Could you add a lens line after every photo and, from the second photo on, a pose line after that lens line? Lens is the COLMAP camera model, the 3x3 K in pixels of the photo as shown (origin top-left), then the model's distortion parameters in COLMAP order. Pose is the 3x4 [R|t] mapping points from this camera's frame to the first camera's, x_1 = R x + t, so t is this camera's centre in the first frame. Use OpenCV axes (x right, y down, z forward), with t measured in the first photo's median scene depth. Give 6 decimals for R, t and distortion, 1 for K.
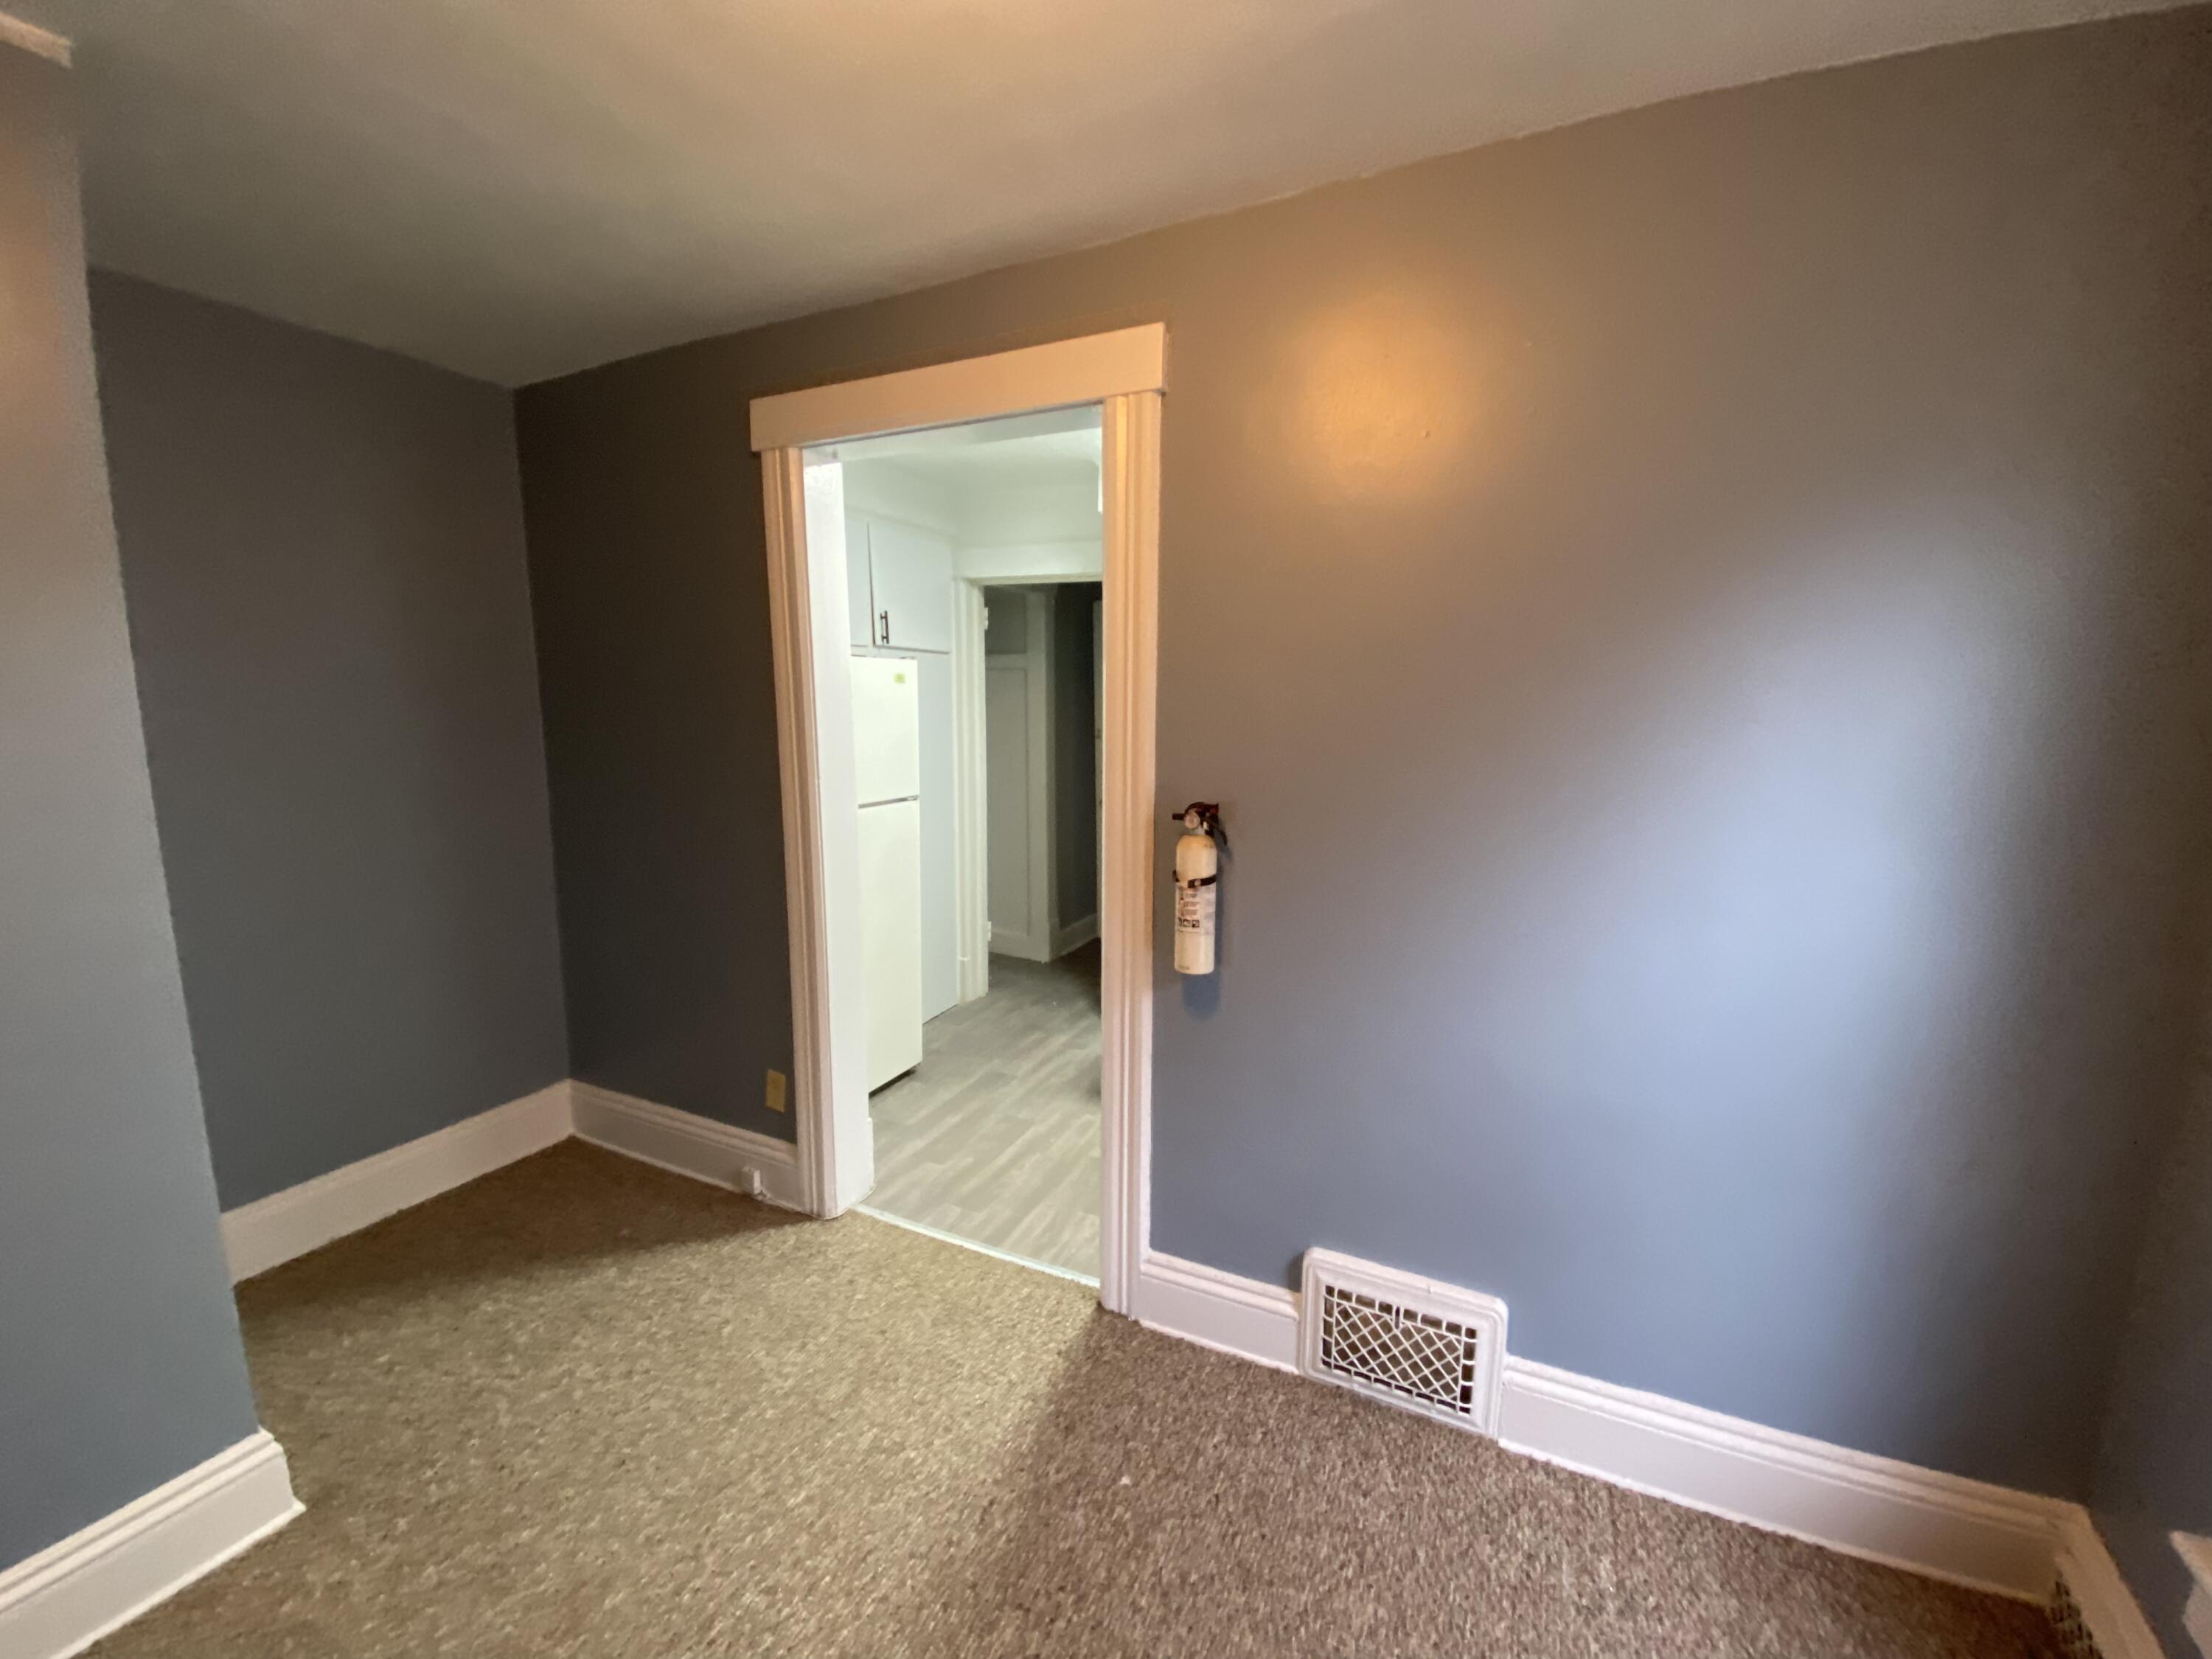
lens RADIAL K [[888.7, 0, 1106.0], [0, 888.7, 838.8], [0, 0, 1]] dist [0.006912, -0.012140]
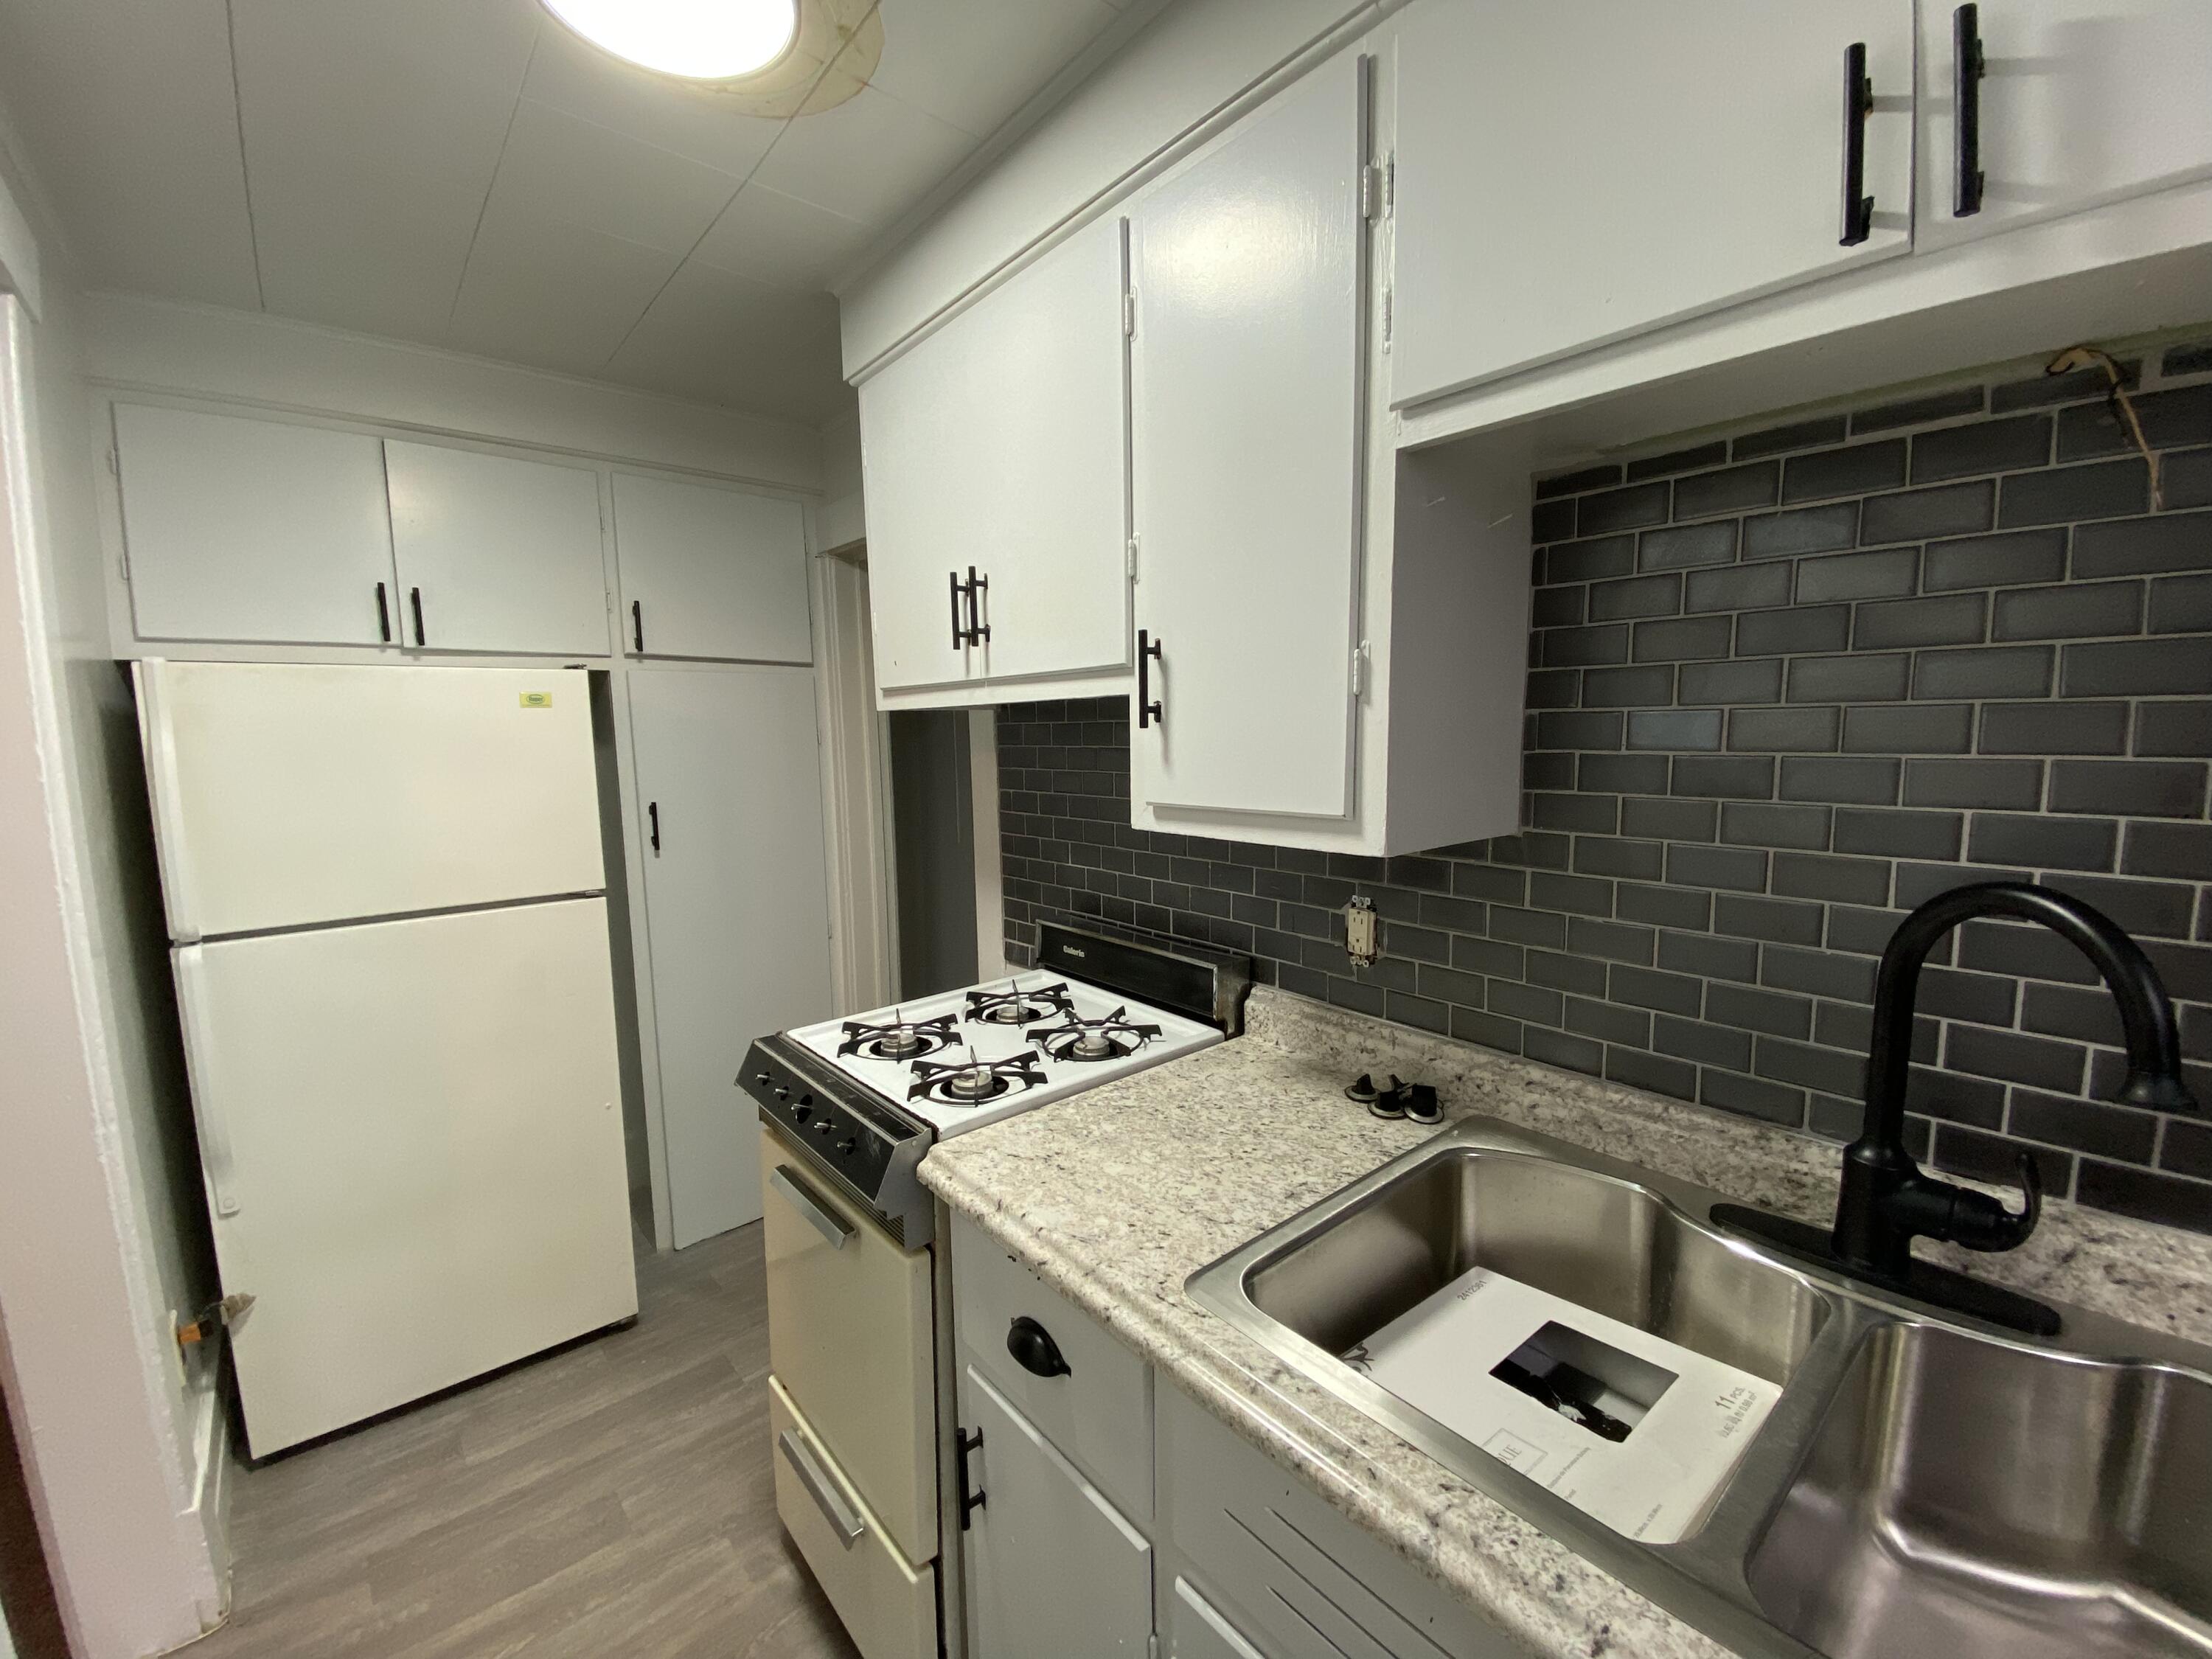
lens RADIAL K [[888.7, 0, 1103.6], [0, 888.7, 834.6], [0, 0, 1]] dist [0.006912, -0.012140]
pose [[0.907112, 0.018073, -0.420502, 0.708202], [-0.035066, 0.998849, -0.032715, -0.156968], [0.419427, 0.044421, 0.906702, 1.138319]]
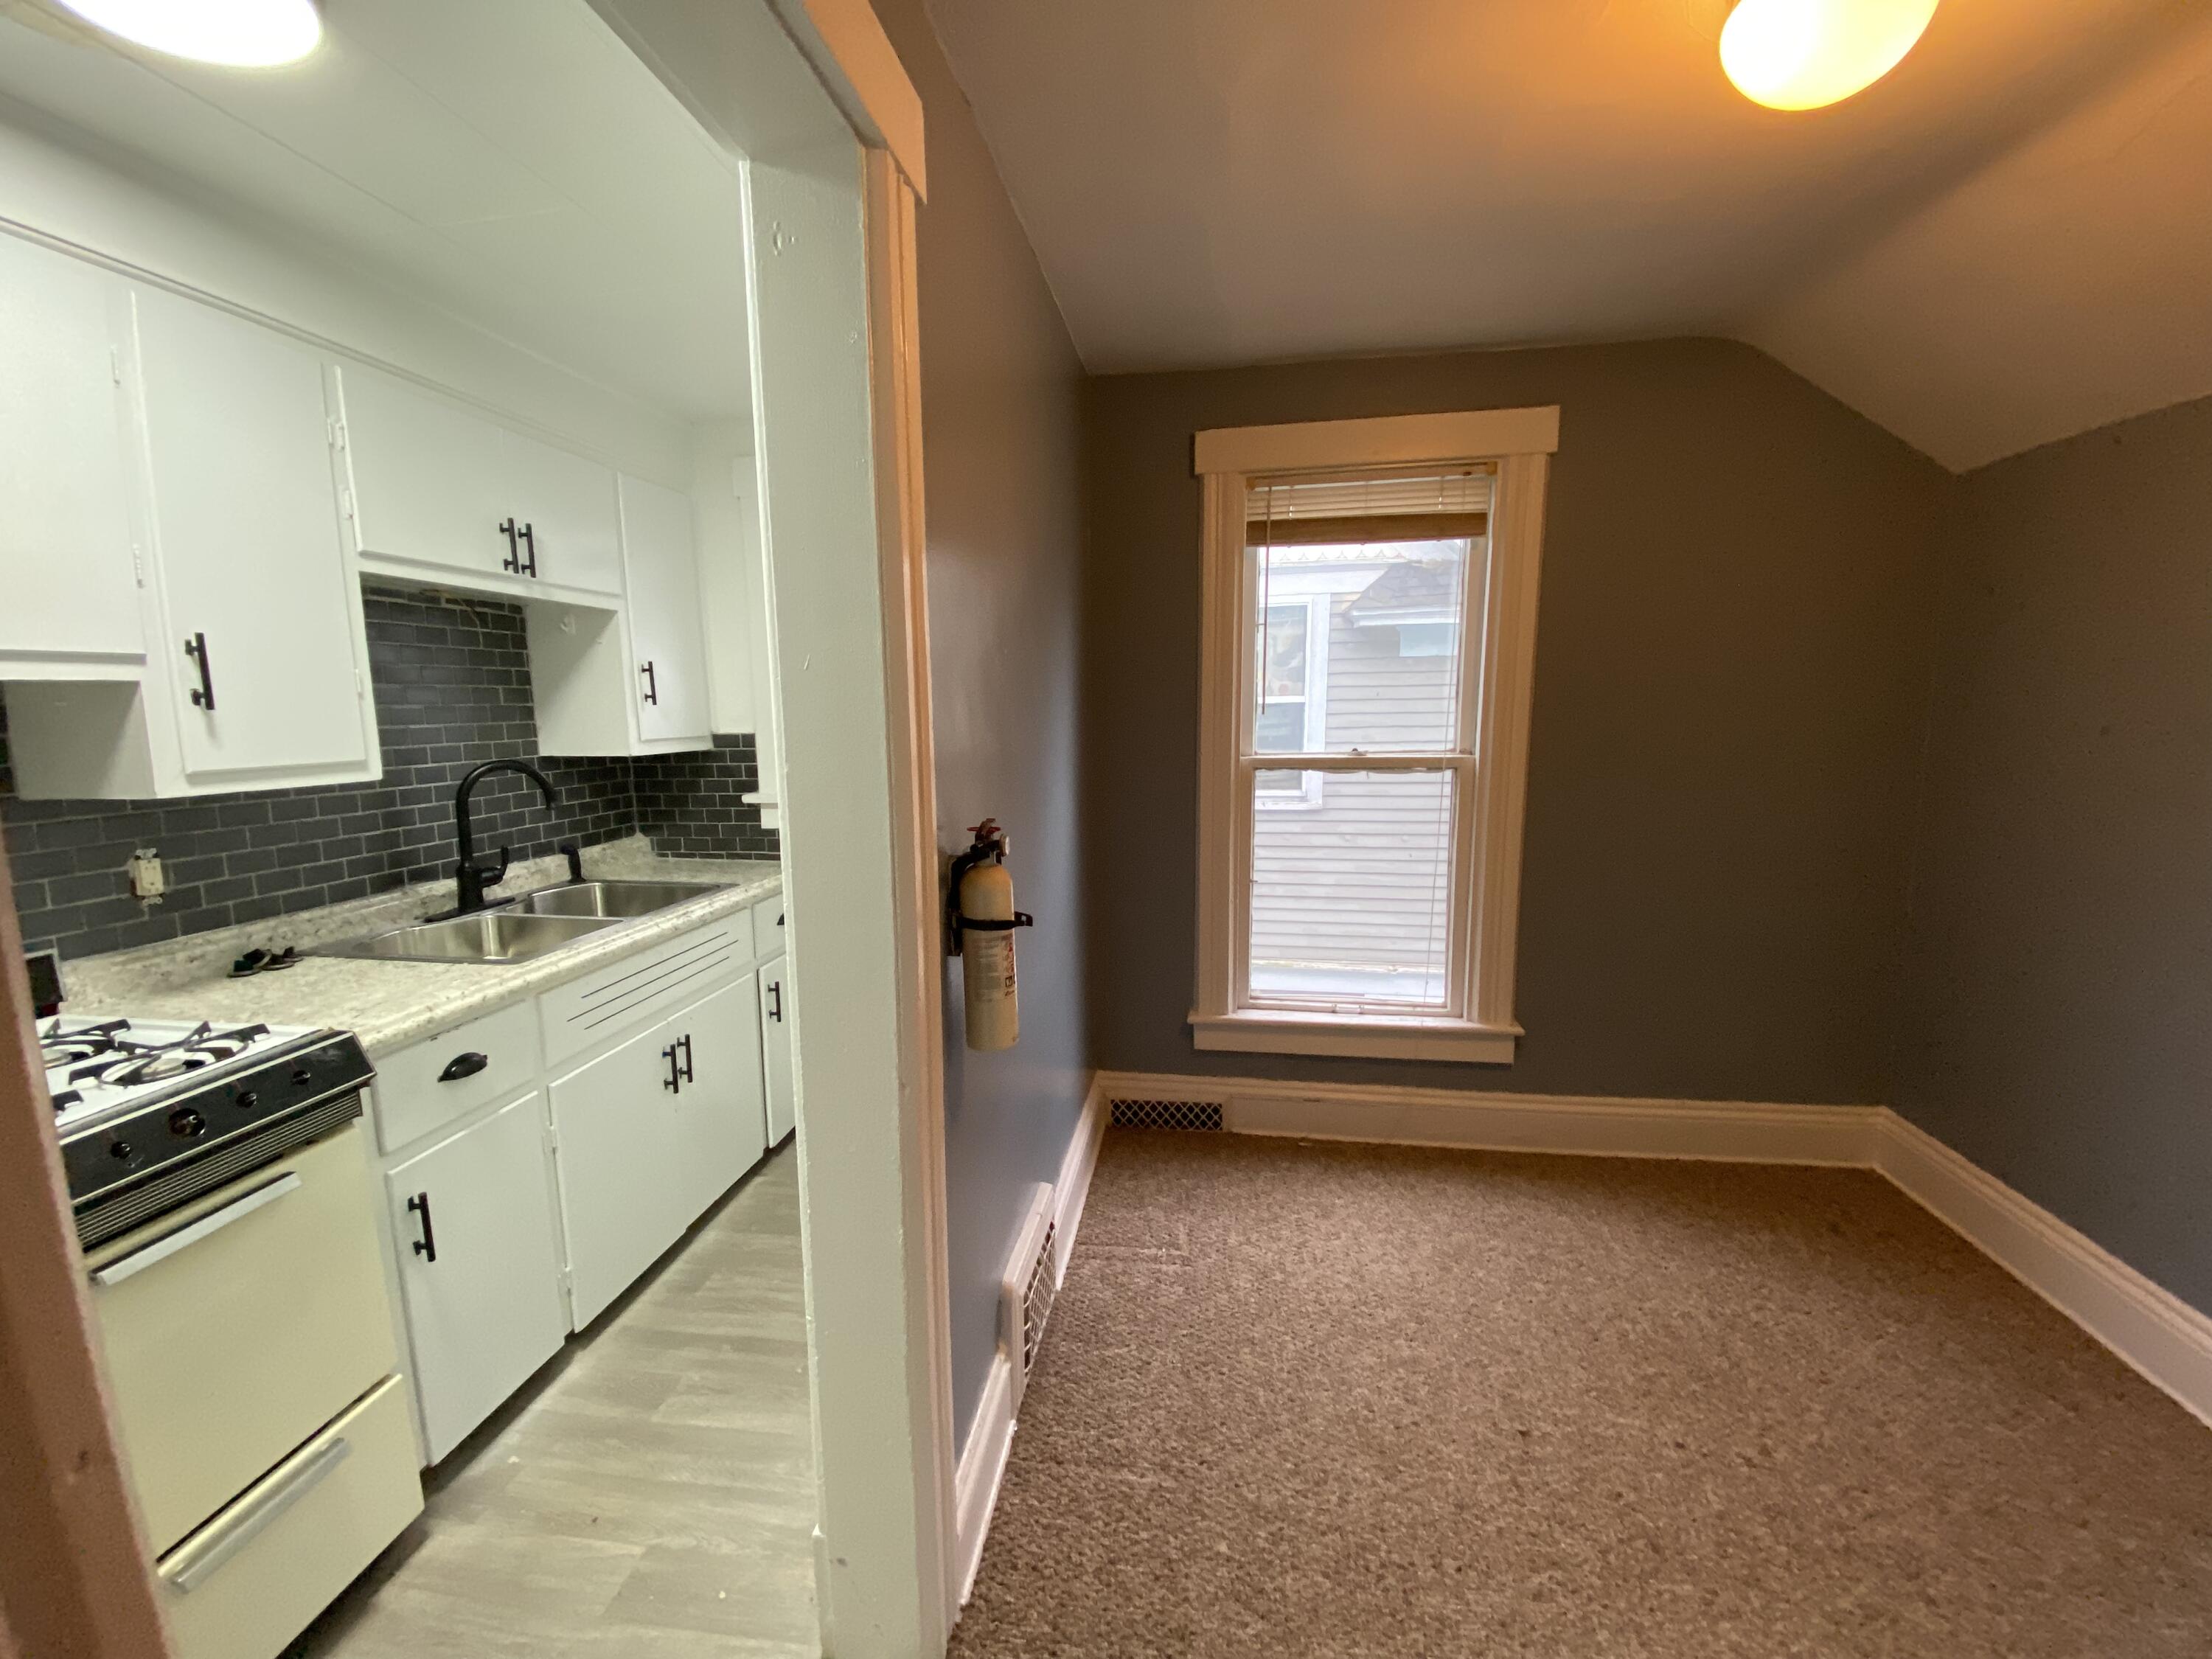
lens RADIAL K [[888.7, 0, 1089.1], [0, 888.7, 837.5], [0, 0, 1]] dist [0.006912, -0.012140]
pose [[-0.299464, -0.142158, 0.943458, -0.686160], [0.158169, 0.967759, 0.196024, -0.175426], [-0.940906, 0.207927, -0.267324, 1.218457]]
